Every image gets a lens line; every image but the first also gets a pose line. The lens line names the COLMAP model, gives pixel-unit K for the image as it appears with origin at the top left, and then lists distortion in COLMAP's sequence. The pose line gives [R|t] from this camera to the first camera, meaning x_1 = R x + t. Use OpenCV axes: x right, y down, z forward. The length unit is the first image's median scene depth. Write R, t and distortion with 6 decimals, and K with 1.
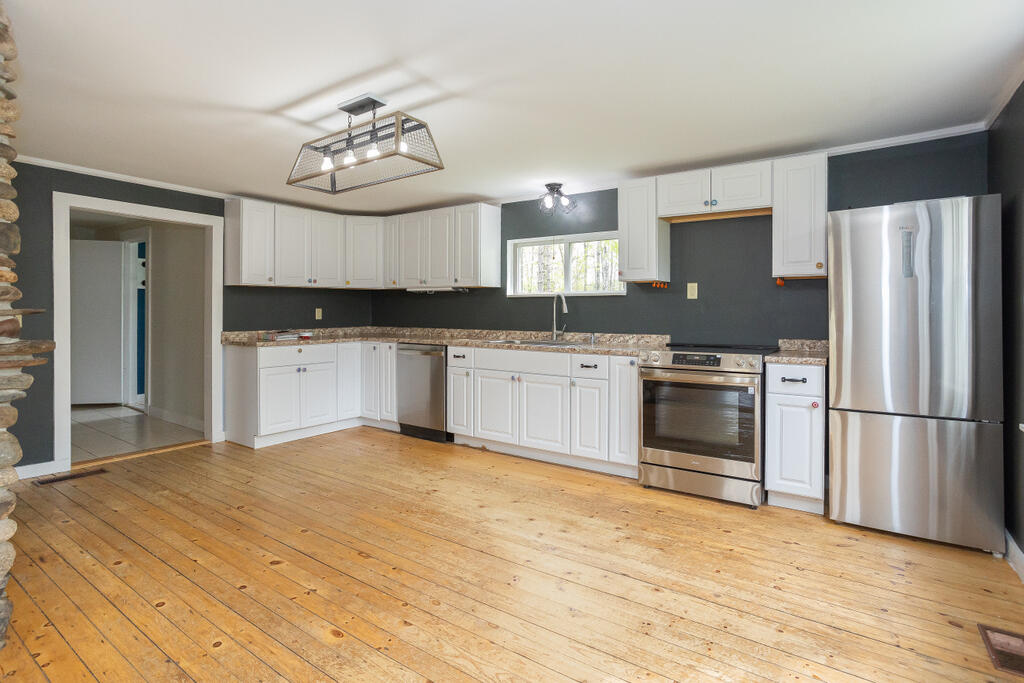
lens RADIAL K [[504.4, 0, 511.9], [0, 504.4, 310.1], [0, 0, 1]] dist [-0.000453, 0.000257]
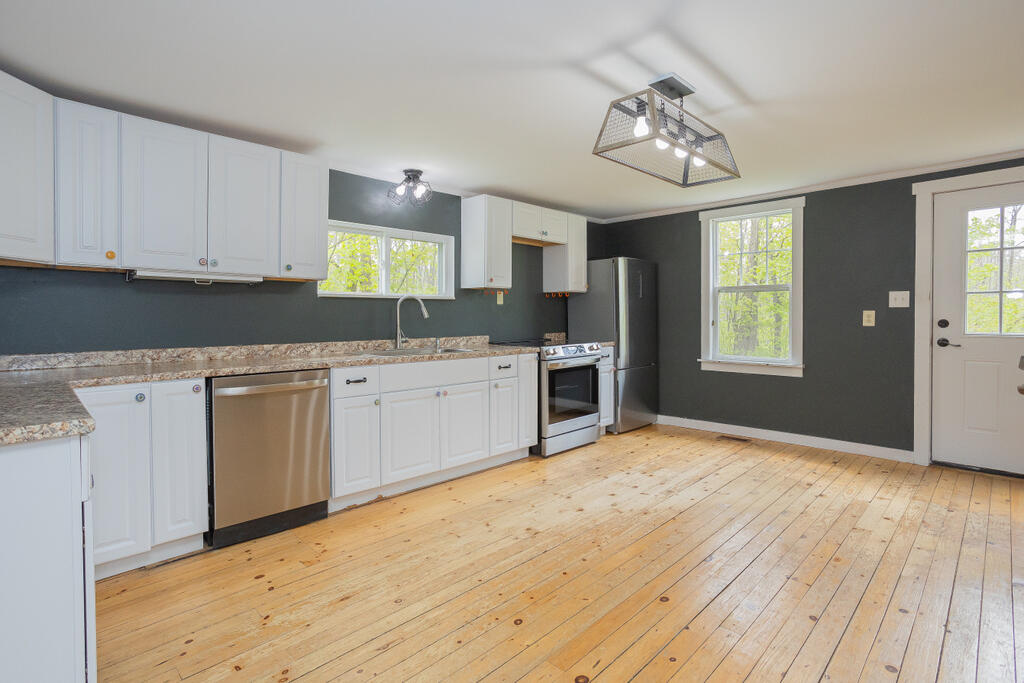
lens RADIAL K [[494.9, 0, 509.5], [0, 494.9, 322.4], [0, 0, 1]] dist [-0.041681, 0.000151]
pose [[0.193264, -0.012518, 0.981067, -0.734847], [0.006491, 0.999913, 0.011480, 0.005938], [-0.981125, 0.004149, 0.193329, 0.677272]]
